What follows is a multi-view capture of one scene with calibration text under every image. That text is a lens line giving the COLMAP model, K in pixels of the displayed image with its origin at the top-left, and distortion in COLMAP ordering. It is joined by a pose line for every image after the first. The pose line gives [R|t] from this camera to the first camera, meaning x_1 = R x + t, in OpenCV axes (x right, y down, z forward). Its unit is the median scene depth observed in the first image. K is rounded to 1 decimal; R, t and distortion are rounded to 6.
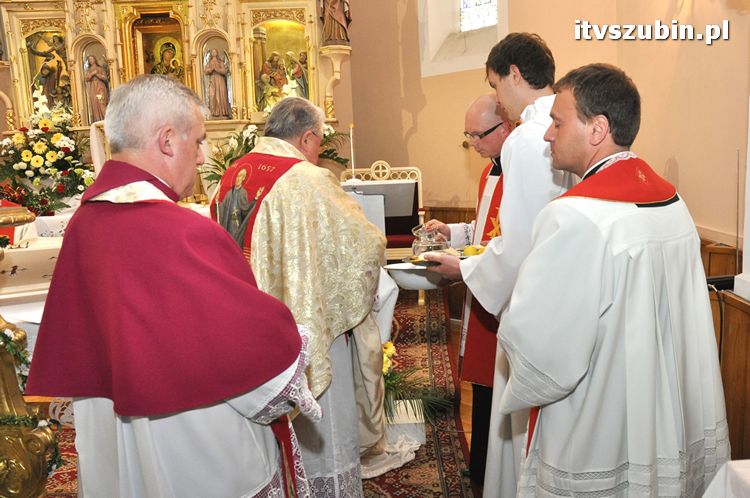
lens RADIAL K [[701.5, 0, 410.9], [0, 701.5, 290.9], [0, 0, 1]] dist [-0.055918, 0.000000]
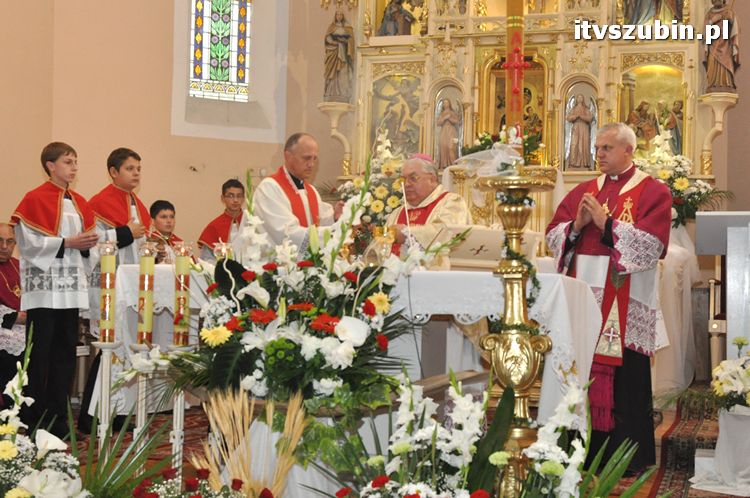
lens RADIAL K [[1170.0, 0, 361.9], [0, 1170.0, 254.7], [0, 0, 1]] dist [0.002055, 0.000000]
pose [[0.943772, 0.048426, -0.327030, -0.041554], [-0.120176, 0.971794, -0.202912, 0.195448], [0.307979, 0.230804, 0.922972, -0.443101]]
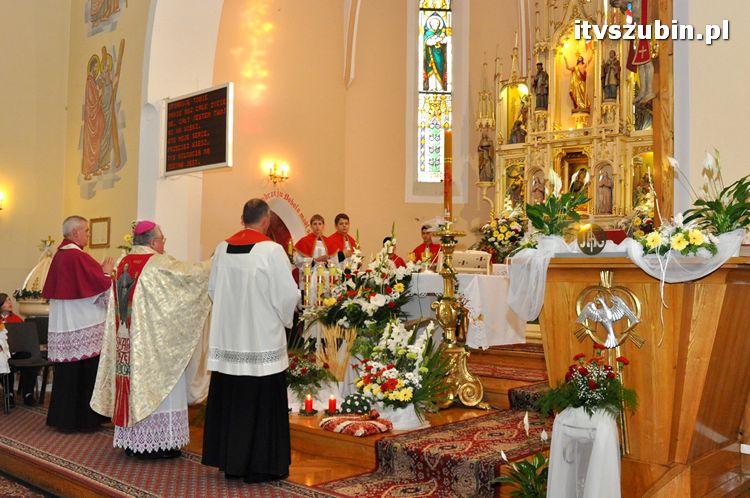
lens RADIAL K [[759.4, 0, 351.9], [0, 759.4, 267.7], [0, 0, 1]] dist [-0.092893, 0.000000]
pose [[0.732364, 0.039901, -0.679743, 0.473519], [-0.174431, 0.975964, -0.130645, 0.198548], [0.658192, 0.214248, 0.721721, -0.596330]]
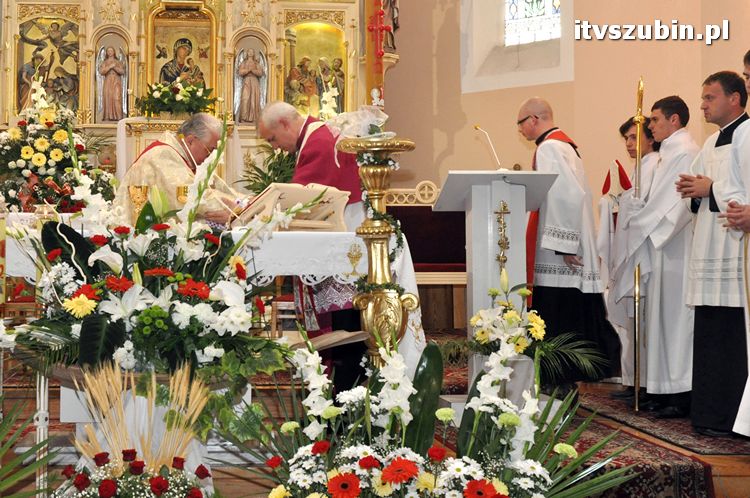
lens RADIAL K [[1224.4, 0, 286.6], [0, 1224.4, 237.9], [0, 0, 1]] dist [0.011367, 0.000000]
pose [[0.996932, 0.039670, 0.067473, -0.327472], [-0.025019, 0.978331, -0.205531, 0.212533], [-0.074164, 0.203213, 0.976322, -0.495493]]
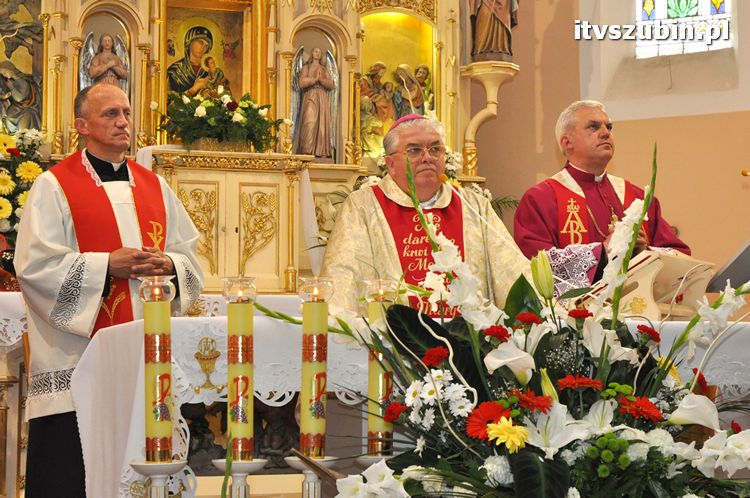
lens RADIAL K [[1810.5, 0, 408.2], [0, 1810.5, 255.0], [0, 0, 1]] dist [0.227745, 0.000000]
pose [[0.941769, 0.052178, 0.332188, -0.706027], [0.033077, 0.968721, -0.245937, 0.209747], [-0.334631, 0.242604, 0.910585, -0.405378]]
